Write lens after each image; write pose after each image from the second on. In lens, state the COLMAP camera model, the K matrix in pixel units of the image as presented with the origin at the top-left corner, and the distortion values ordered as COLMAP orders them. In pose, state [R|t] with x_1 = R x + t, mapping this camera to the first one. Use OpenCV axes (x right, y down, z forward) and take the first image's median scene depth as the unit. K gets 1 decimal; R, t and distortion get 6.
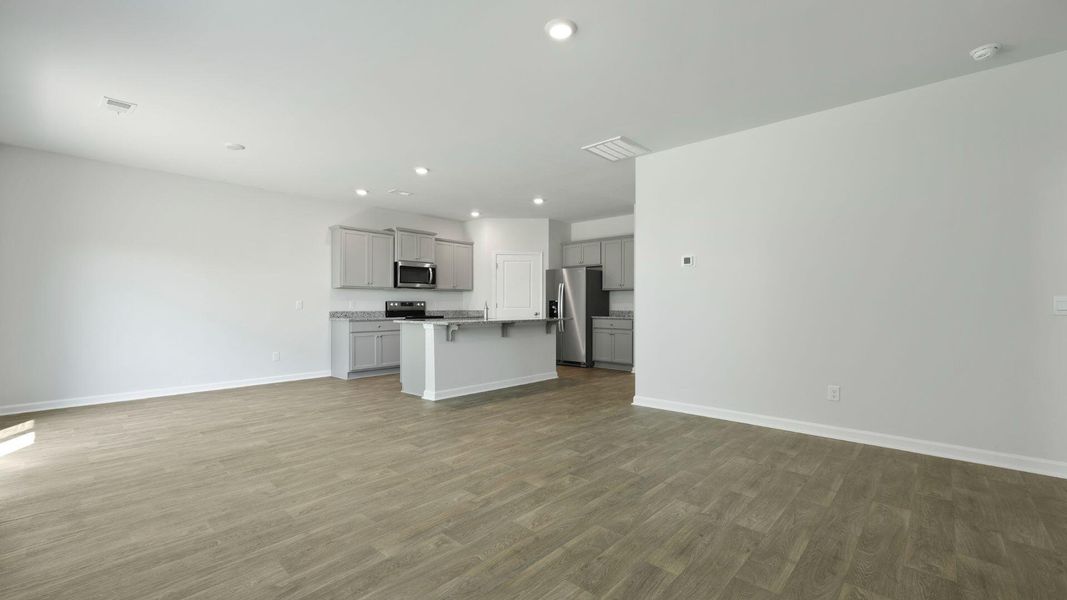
lens RADIAL K [[439.6, 0, 536.1], [0, 439.6, 309.7], [0, 0, 1]] dist [-0.013332, 0.000757]
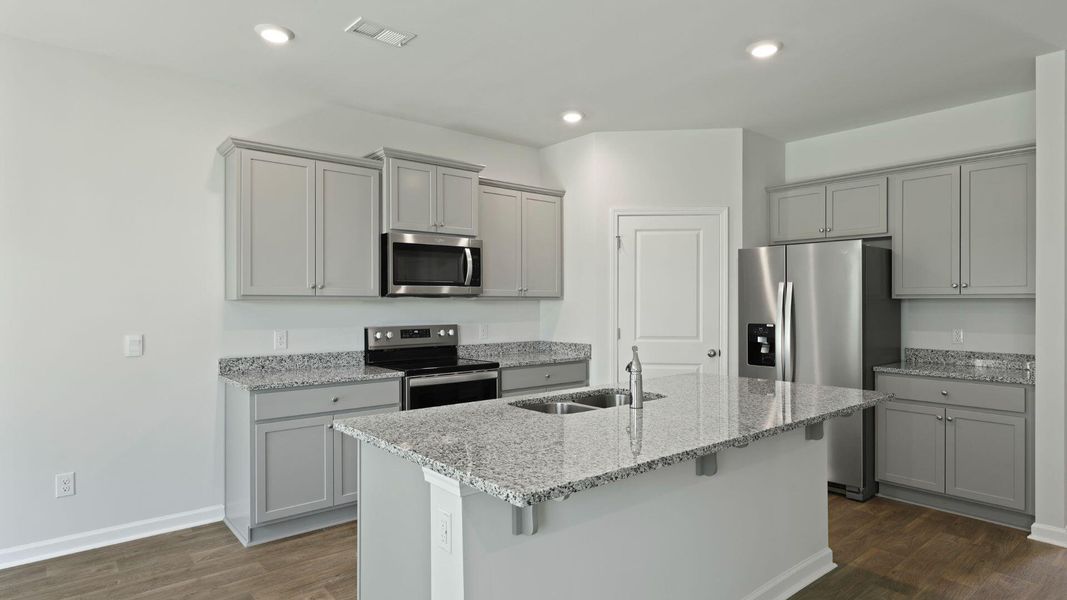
lens RADIAL K [[588.9, 0, 532.4], [0, 588.9, 292.9], [0, 0, 1]] dist [-0.004750, -0.001059]
pose [[0.989520, -0.003229, -0.144360, -0.096553], [-0.000765, 0.999619, -0.027598, -0.035643], [0.144395, 0.027420, 0.989140, 0.443708]]
